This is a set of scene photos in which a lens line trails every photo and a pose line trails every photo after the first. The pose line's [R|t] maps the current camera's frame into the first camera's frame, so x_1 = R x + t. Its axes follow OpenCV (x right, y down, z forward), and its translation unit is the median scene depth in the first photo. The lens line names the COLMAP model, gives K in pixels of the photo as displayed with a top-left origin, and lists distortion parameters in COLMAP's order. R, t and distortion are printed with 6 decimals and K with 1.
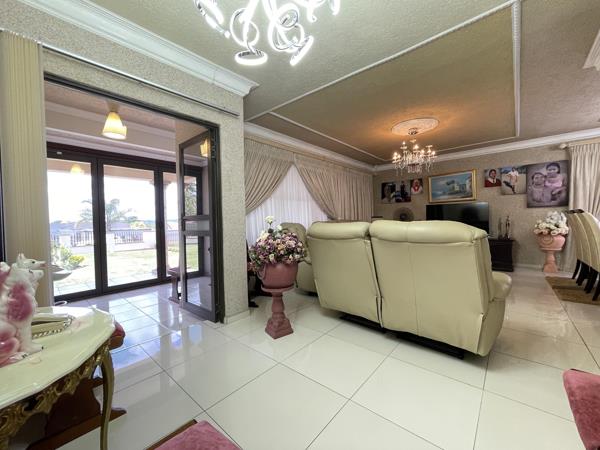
lens RADIAL K [[239.7, 0, 301.0], [0, 239.7, 224.6], [0, 0, 1]] dist [-0.000015, -0.000068]
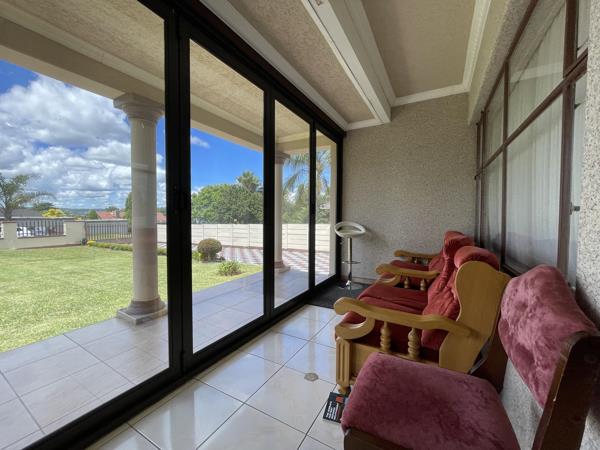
lens RADIAL K [[239.7, 0, 301.0], [0, 239.7, 224.6], [0, 0, 1]] dist [-0.000015, -0.000068]
pose [[0.975084, 0.027267, 0.220152, -0.700836], [-0.030879, 0.999439, 0.012981, 0.034006], [-0.219675, -0.019456, 0.975379, 0.562647]]
